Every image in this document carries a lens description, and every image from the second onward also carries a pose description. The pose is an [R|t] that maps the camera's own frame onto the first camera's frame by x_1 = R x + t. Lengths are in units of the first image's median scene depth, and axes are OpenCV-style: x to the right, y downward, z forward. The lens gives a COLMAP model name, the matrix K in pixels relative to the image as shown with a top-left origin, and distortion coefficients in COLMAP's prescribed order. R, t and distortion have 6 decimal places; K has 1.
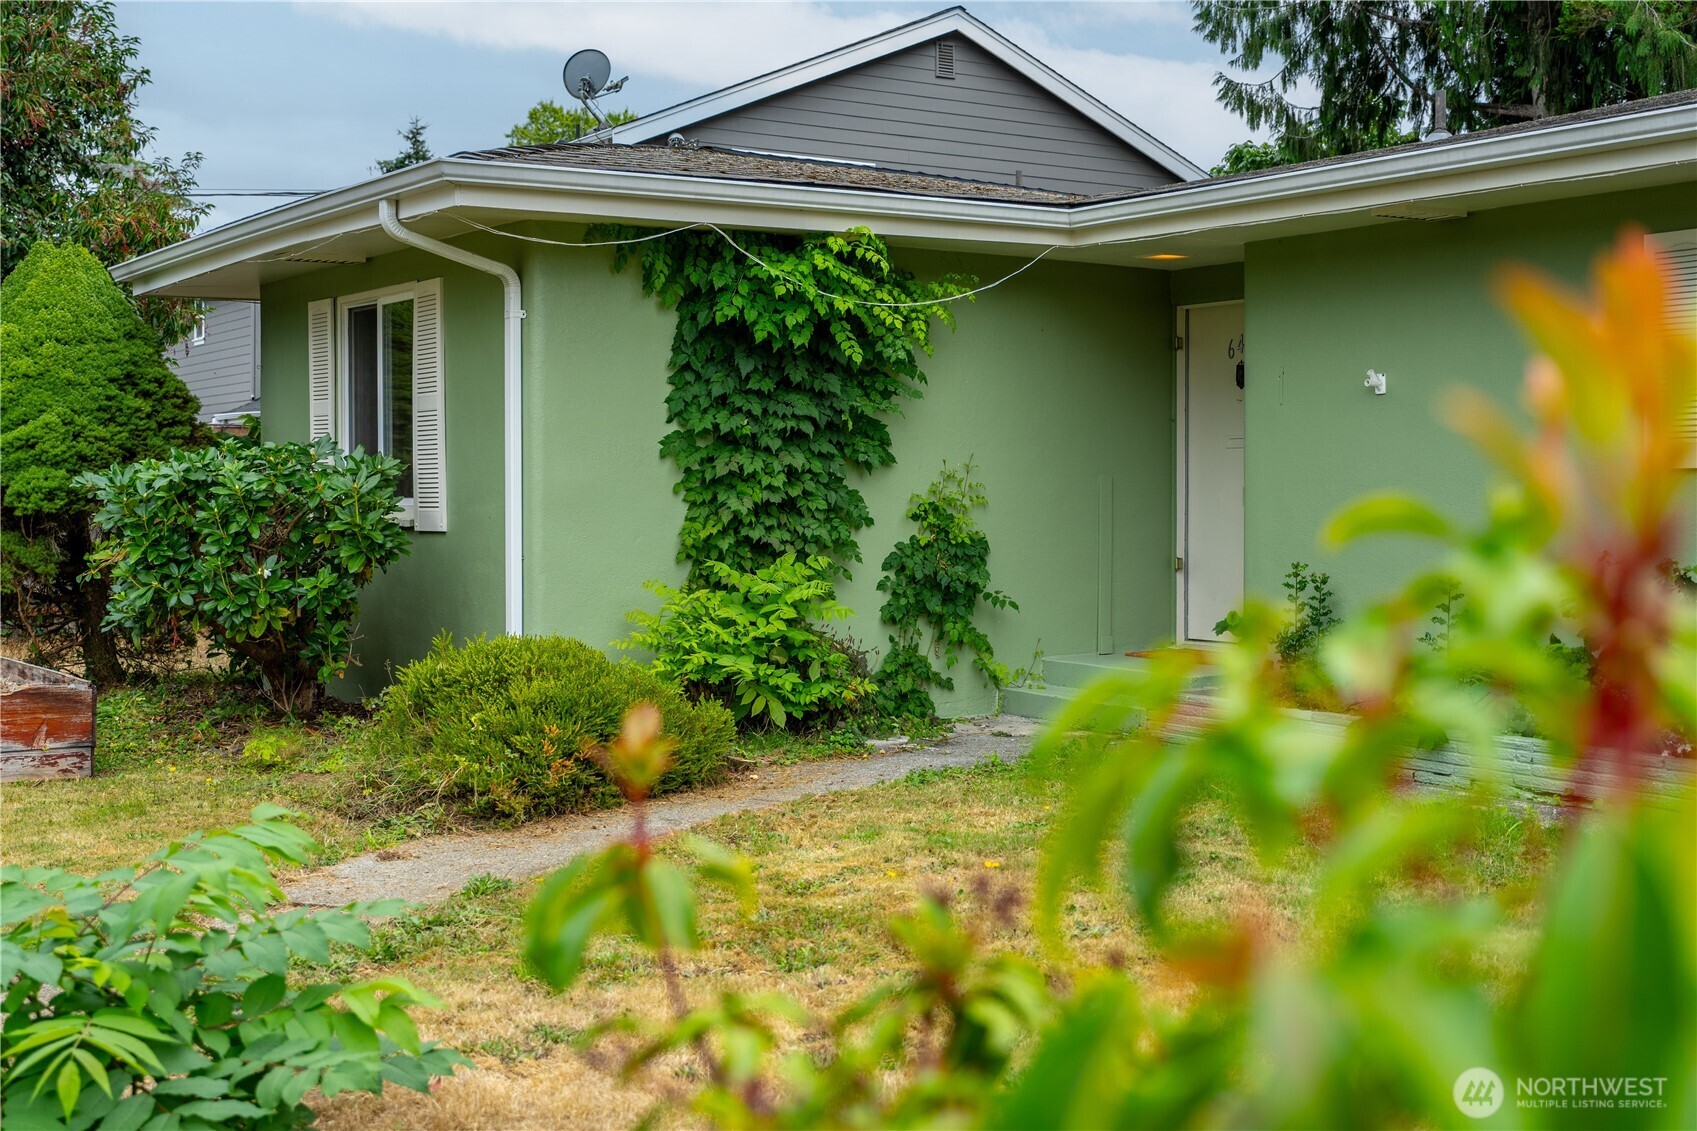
lens RADIAL K [[2049.4, 0, 848.2], [0, 2049.4, 560.3], [0, 0, 1]] dist [0.006679, 0.000000]
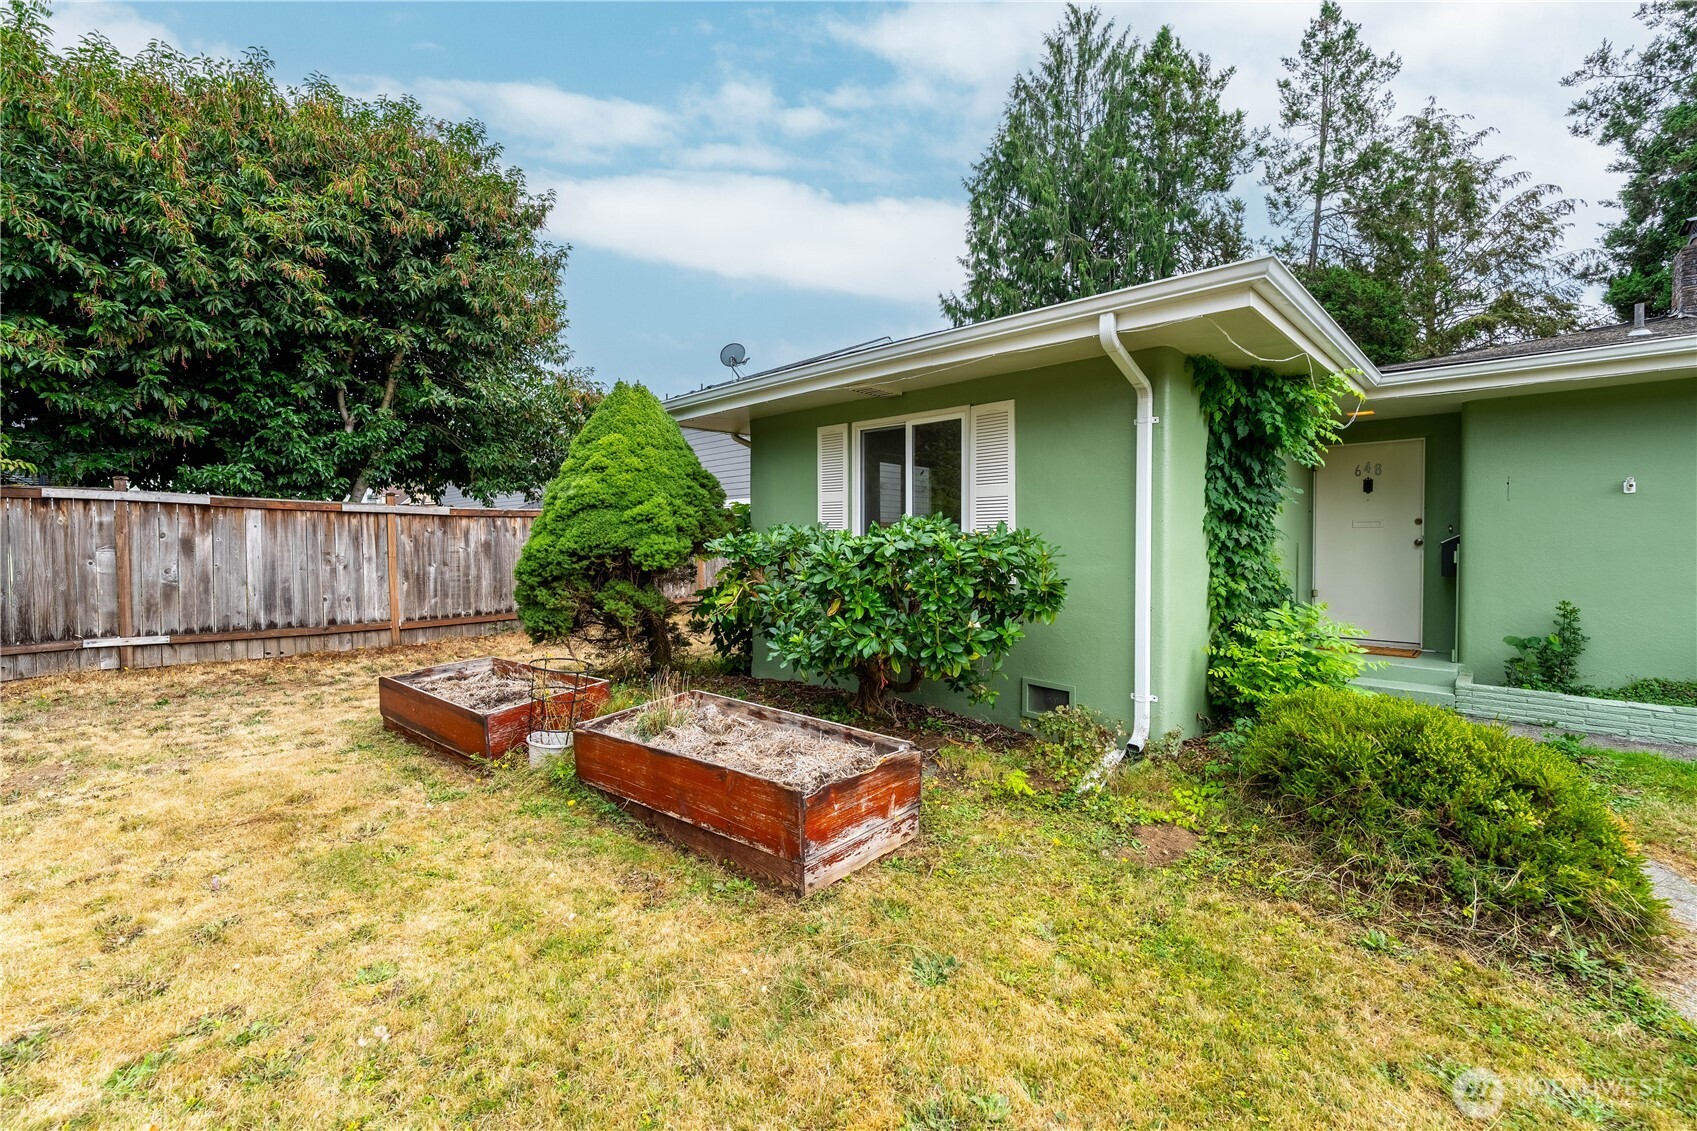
lens RADIAL K [[728.7, 0, 847.6], [0, 728.7, 570.1], [0, 0, 1]] dist [-0.006061, -0.001014]
pose [[0.980212, -0.001126, 0.197946, -0.364847], [0.000830, 0.999998, 0.001578, -0.022533], [-0.197947, -0.001382, 0.980212, 0.493040]]
